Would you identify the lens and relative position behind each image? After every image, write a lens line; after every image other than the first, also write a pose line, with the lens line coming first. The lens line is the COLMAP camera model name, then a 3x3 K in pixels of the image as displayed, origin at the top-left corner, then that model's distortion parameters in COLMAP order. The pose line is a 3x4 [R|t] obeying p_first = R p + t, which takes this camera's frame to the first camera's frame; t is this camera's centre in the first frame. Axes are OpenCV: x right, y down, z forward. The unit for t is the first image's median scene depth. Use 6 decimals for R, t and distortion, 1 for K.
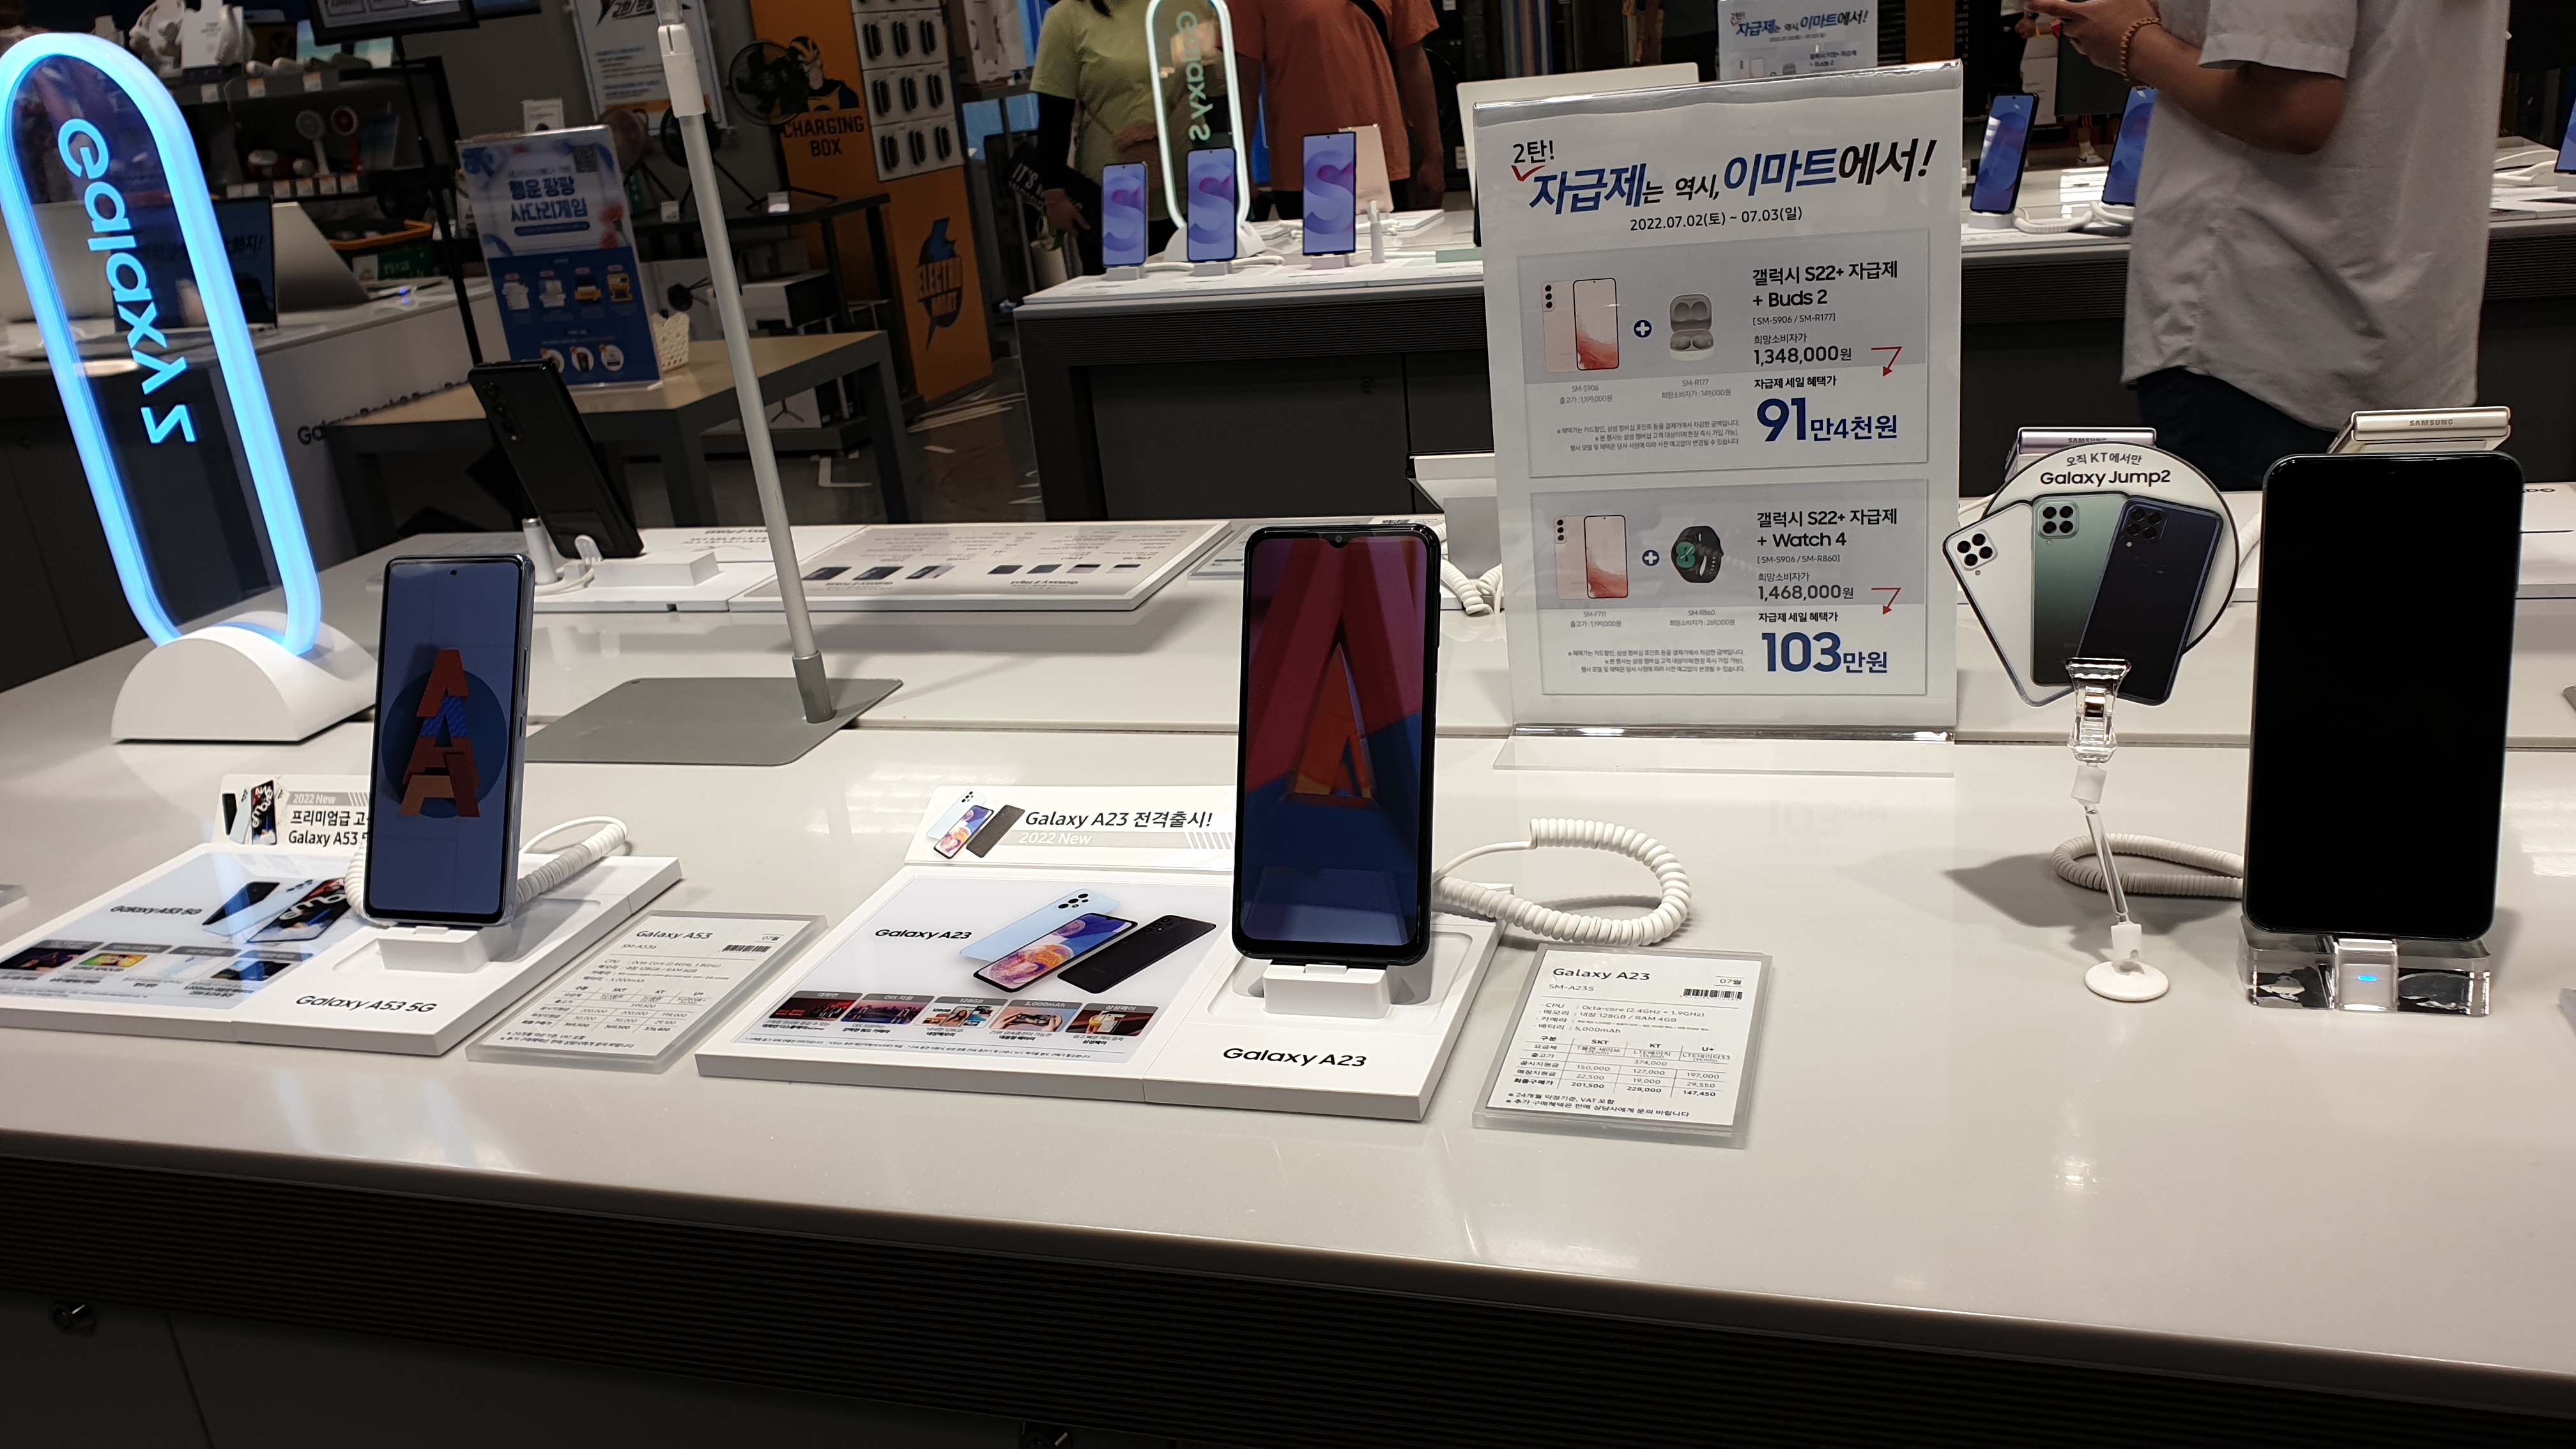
lens RADIAL K [[1984.7, 0, 1292.5], [0, 1984.7, 779.0], [0, 0, 1]] dist [0.027429, -0.058903]
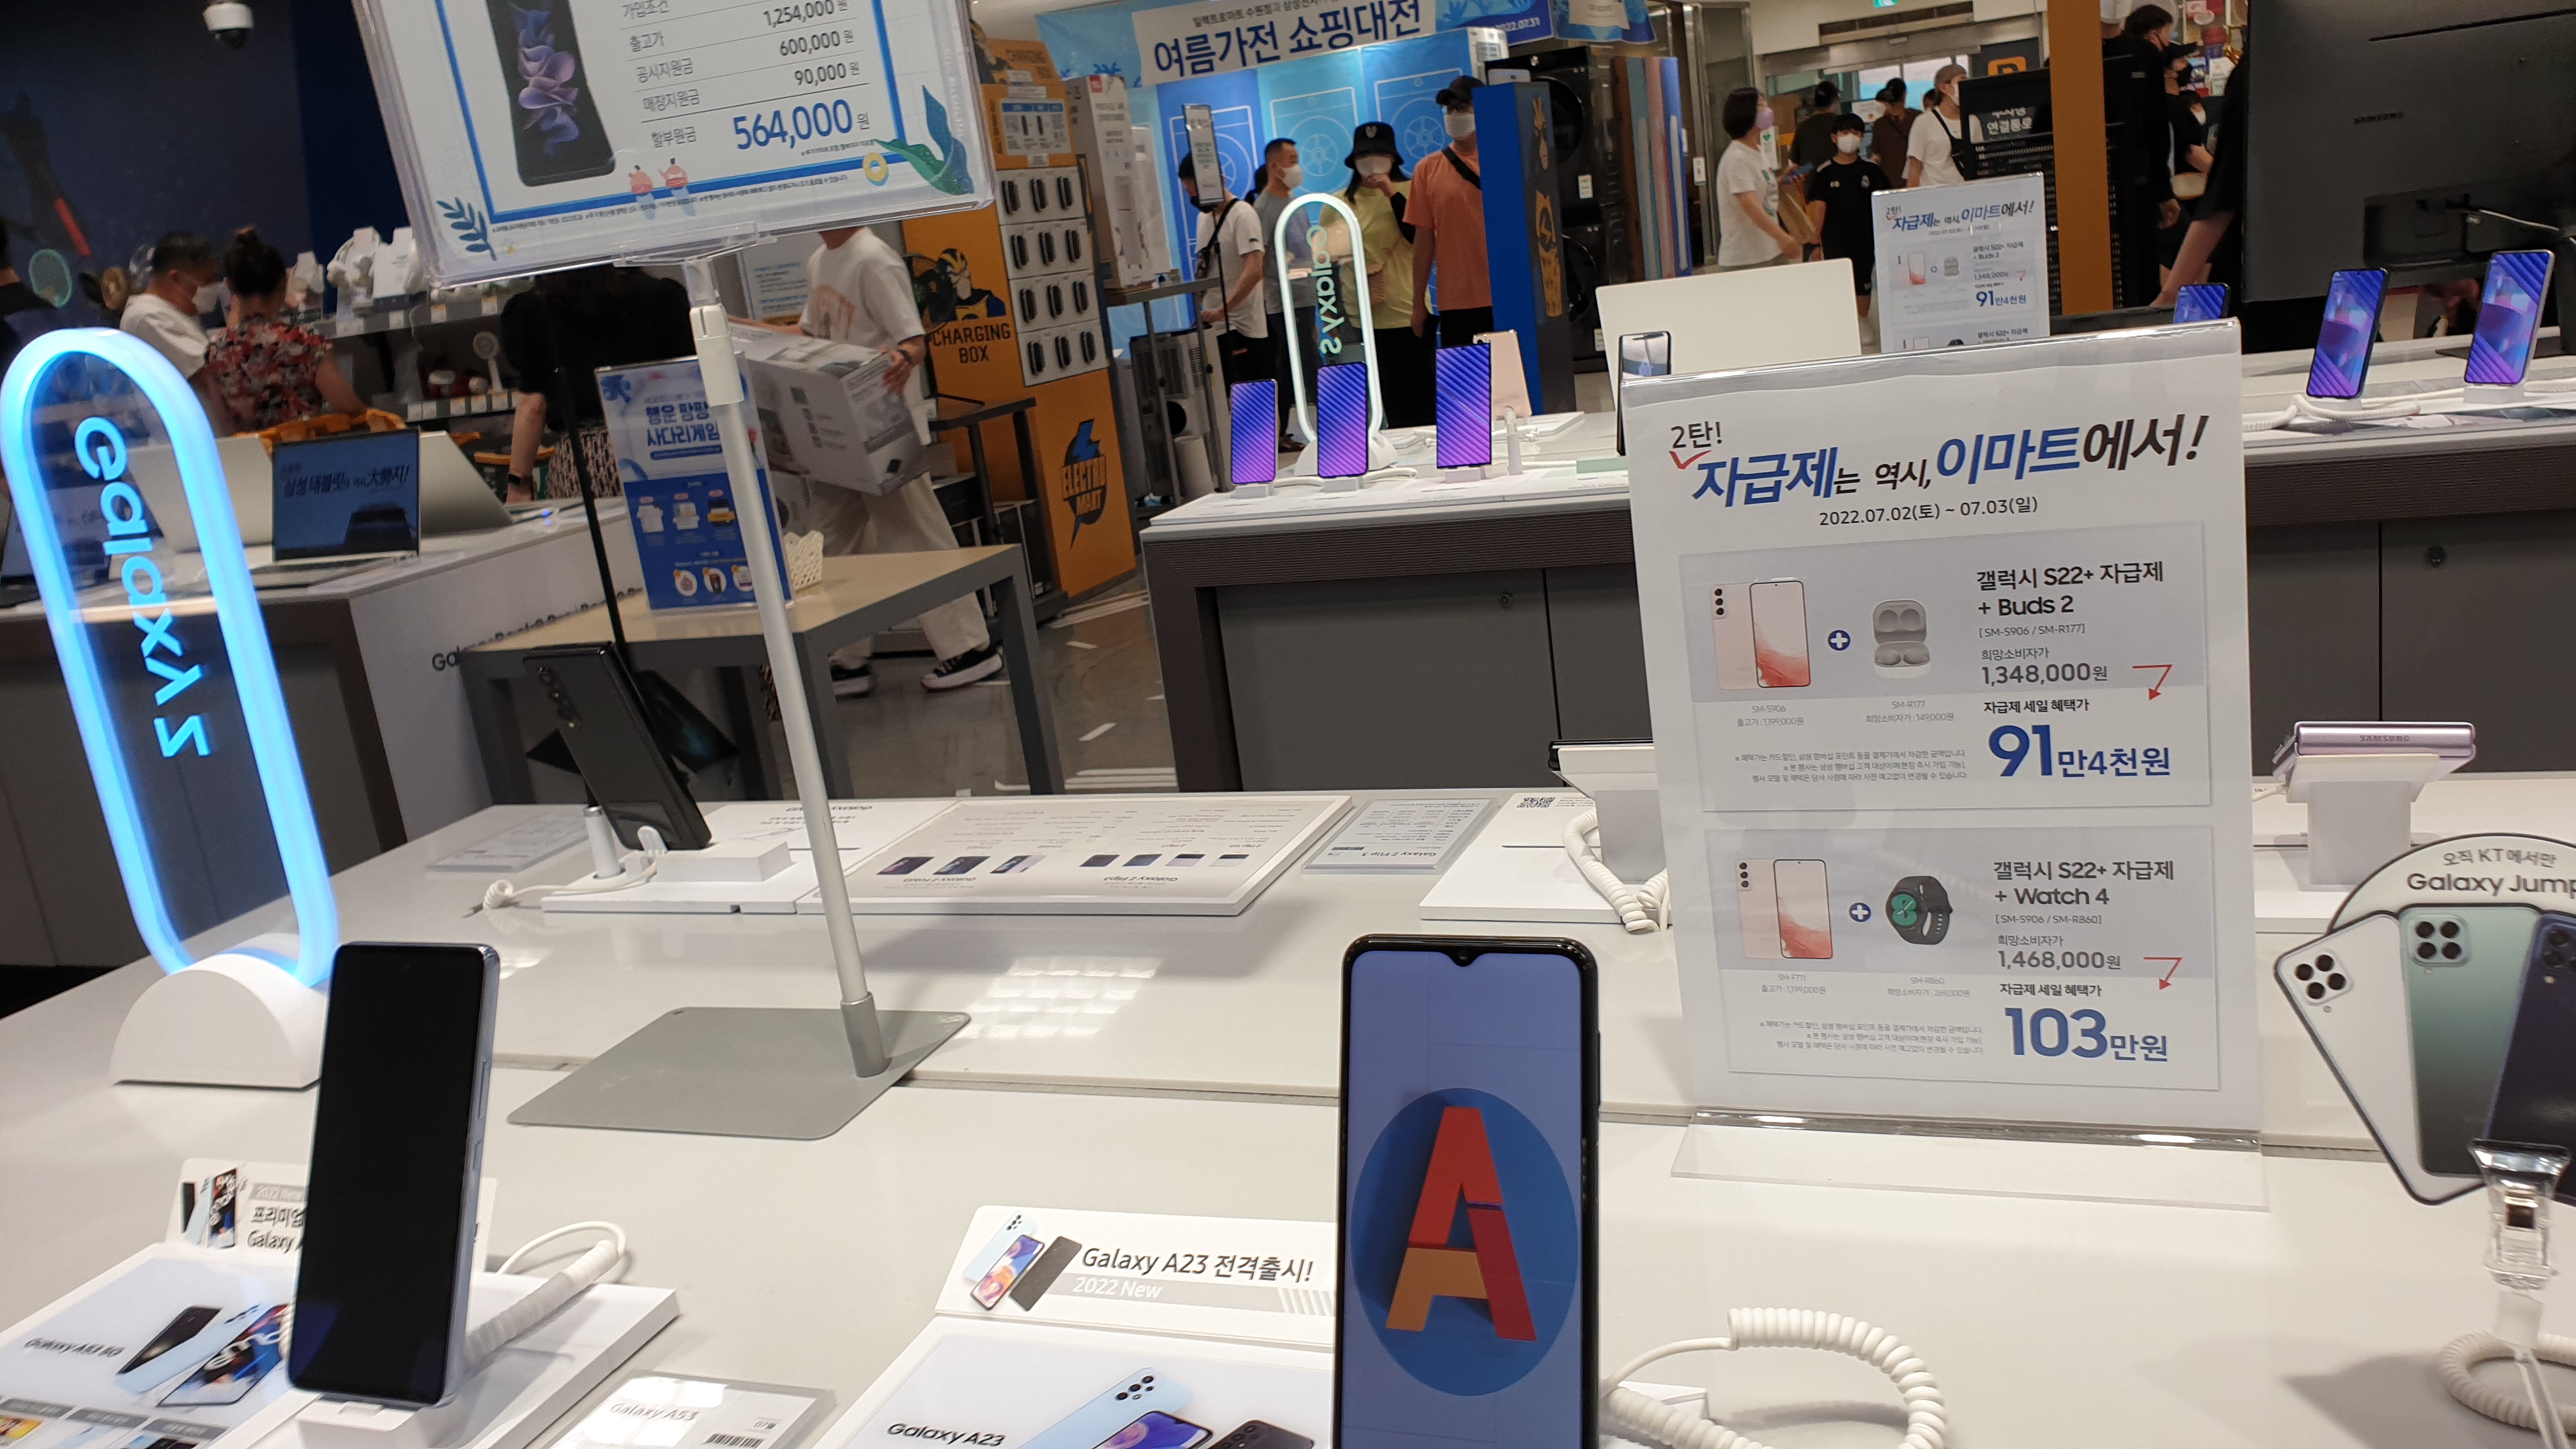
lens RADIAL K [[2009.1, 0, 1288.0], [0, 2009.1, 724.5], [0, 0, 1]] dist [-0.011339, -0.006843]
pose [[0.996916, -0.016764, -0.076670, 0.013842], [0.007830, 0.993291, -0.115372, -0.096044], [0.078090, 0.114416, 0.990359, 0.169442]]
